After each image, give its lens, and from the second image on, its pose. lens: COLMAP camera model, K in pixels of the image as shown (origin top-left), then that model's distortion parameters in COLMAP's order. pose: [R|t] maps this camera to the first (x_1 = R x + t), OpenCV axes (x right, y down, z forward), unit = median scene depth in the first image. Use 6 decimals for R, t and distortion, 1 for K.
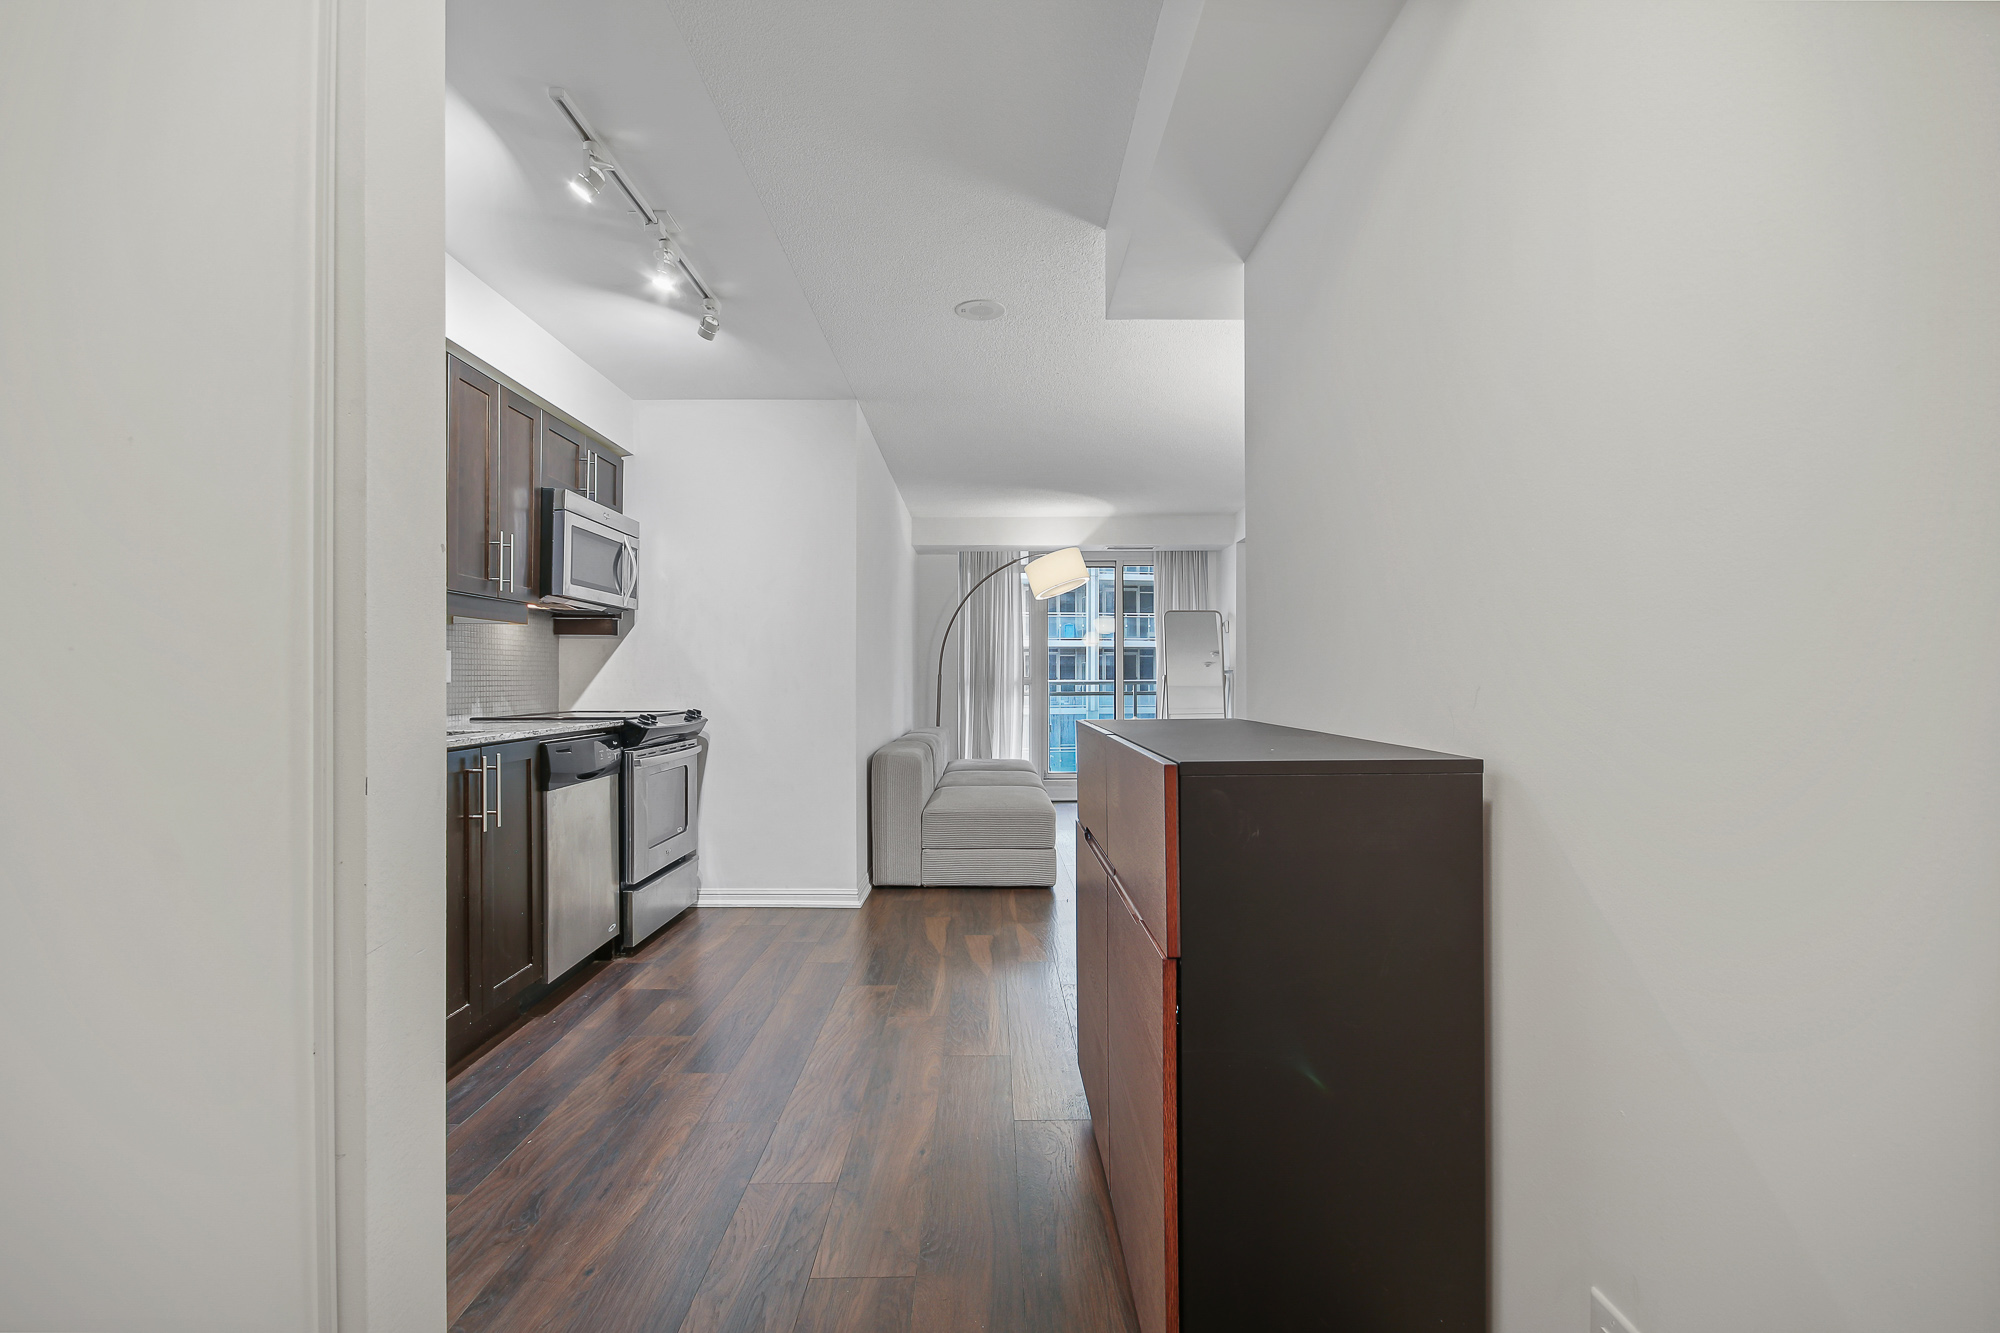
lens RADIAL K [[926.9, 0, 984.3], [0, 926.9, 663.2], [0, 0, 1]] dist [0.015948, -0.000331]
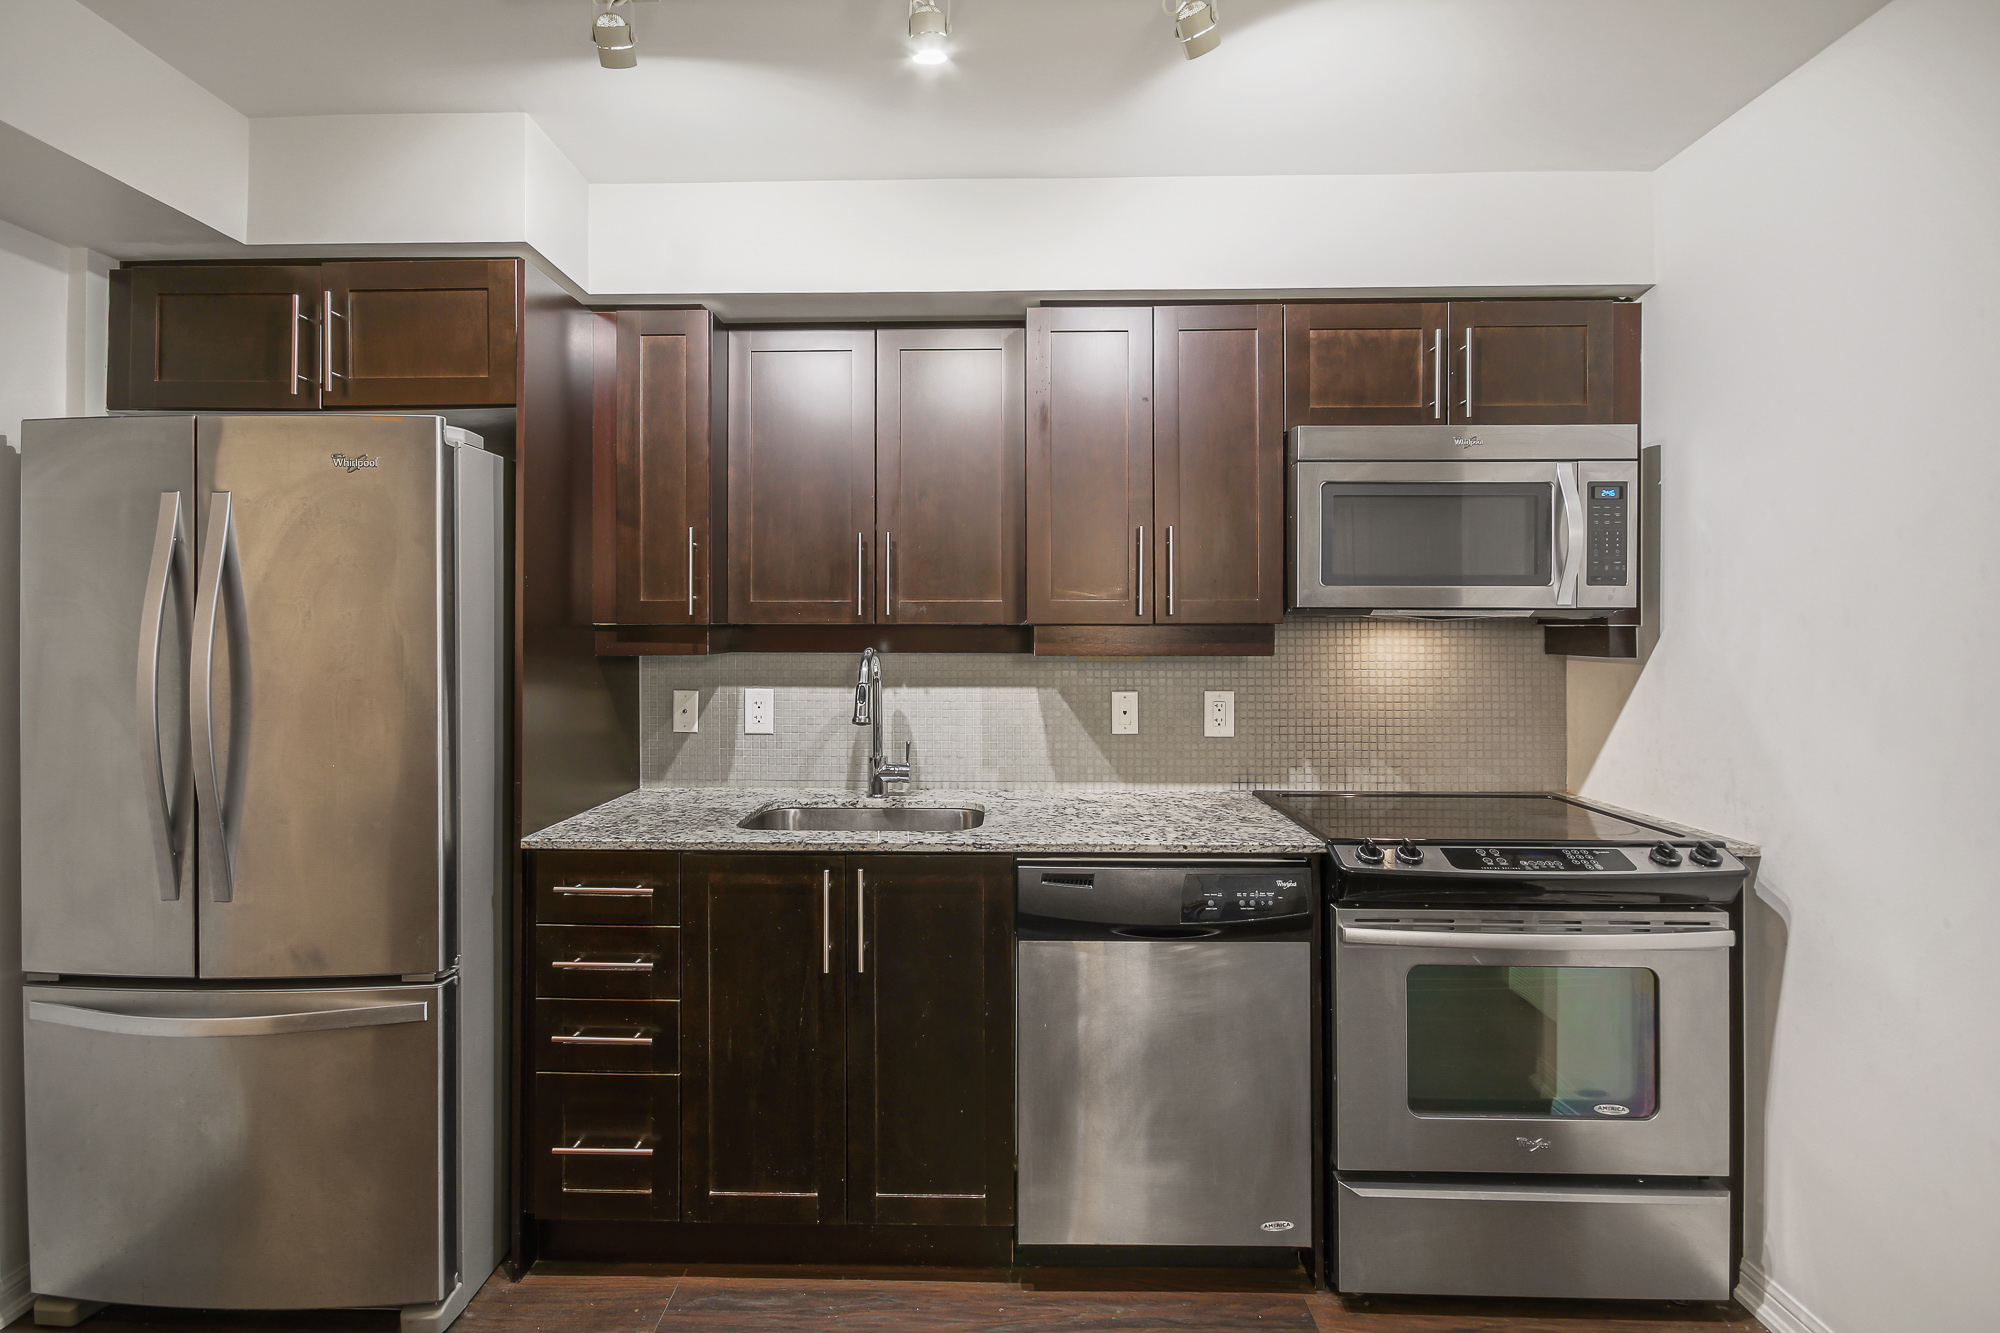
lens RADIAL K [[937.1, 0, 969.8], [0, 937.1, 644.3], [0, 0, 1]] dist [0.017043, 0.000250]
pose [[-0.015141, 0.006924, -0.999861, 0.133197], [0.013308, 0.999889, 0.006722, -0.052955], [0.999797, -0.013205, -0.015231, 0.761574]]
